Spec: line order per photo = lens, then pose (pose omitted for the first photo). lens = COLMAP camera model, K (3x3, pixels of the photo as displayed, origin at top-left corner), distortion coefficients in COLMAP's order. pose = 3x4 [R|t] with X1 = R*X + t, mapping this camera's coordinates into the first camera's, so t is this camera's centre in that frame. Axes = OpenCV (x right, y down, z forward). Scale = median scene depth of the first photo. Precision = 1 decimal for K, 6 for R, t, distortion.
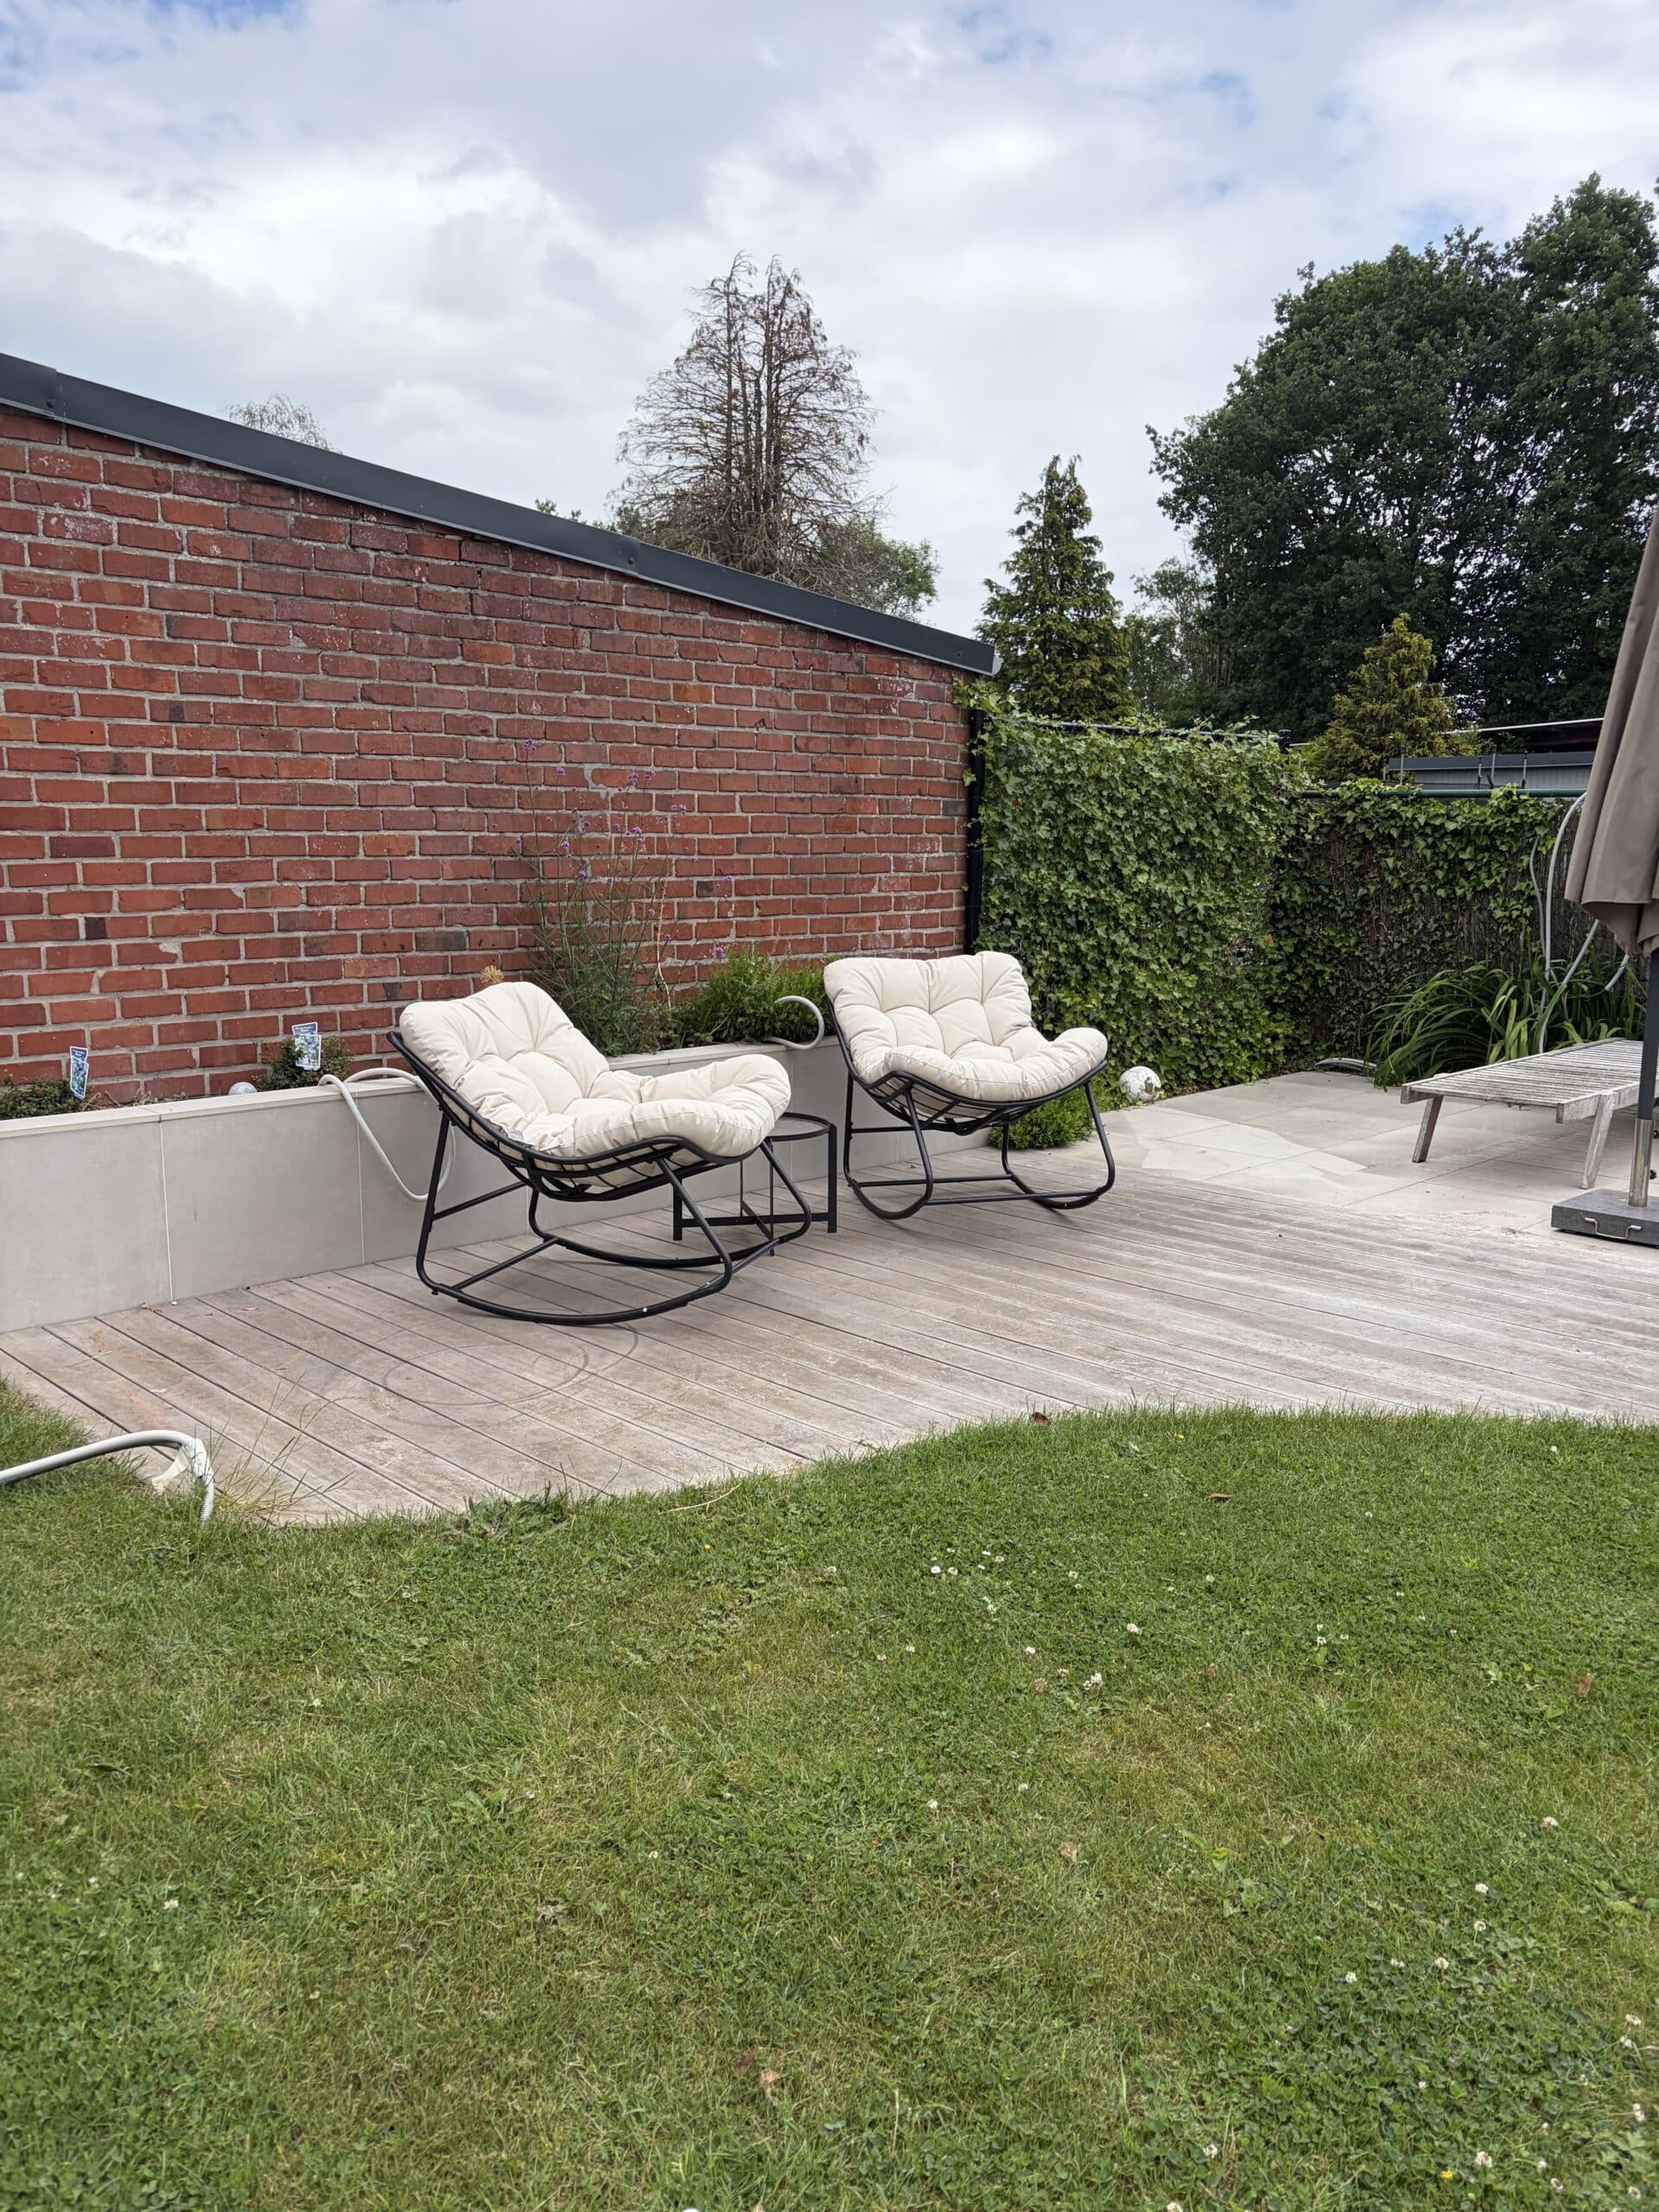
lens RADIAL K [[1671.8, 0, 827.8], [0, 1671.8, 1116.4], [0, 0, 1]] dist [0.014222, -0.014004]
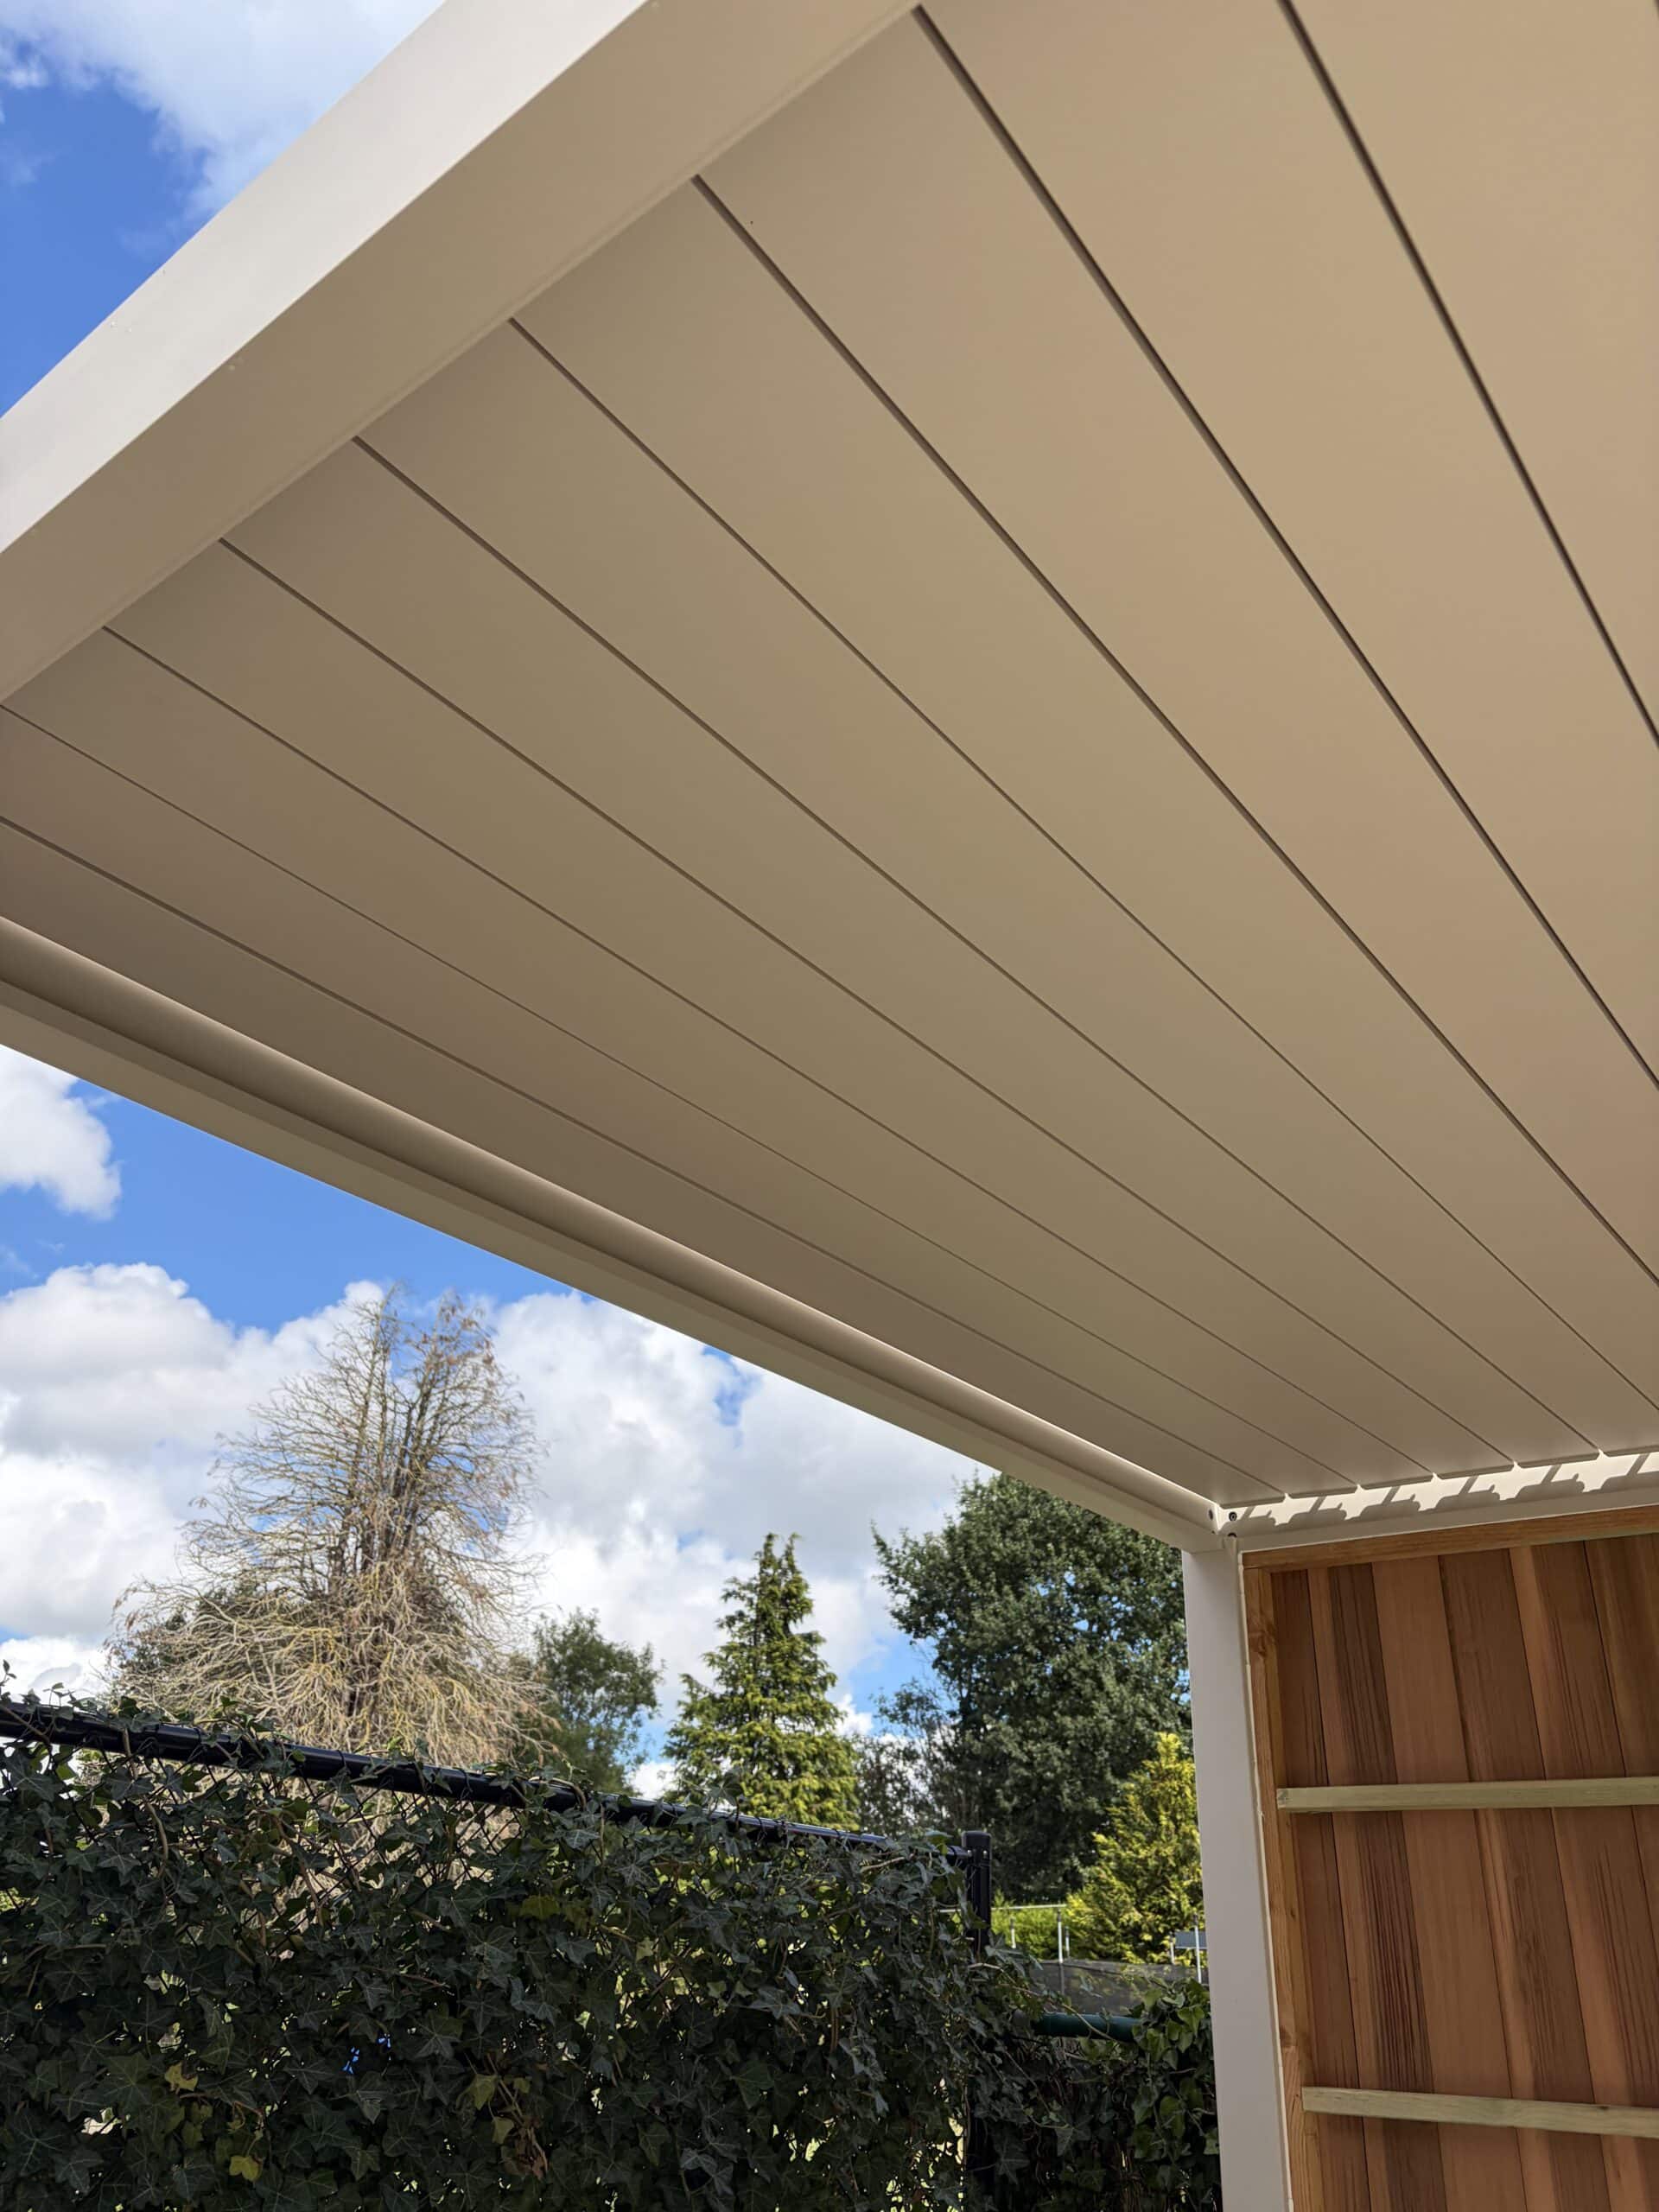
lens RADIAL K [[1671.8, 0, 823.3], [0, 1671.8, 1113.6], [0, 0, 1]] dist [0.014222, -0.014004]
pose [[0.989226, 0.093283, 0.112831, 0.199680], [-0.005959, 0.795729, -0.605624, -0.175121], [-0.146277, 0.598426, 0.787711, 0.766733]]
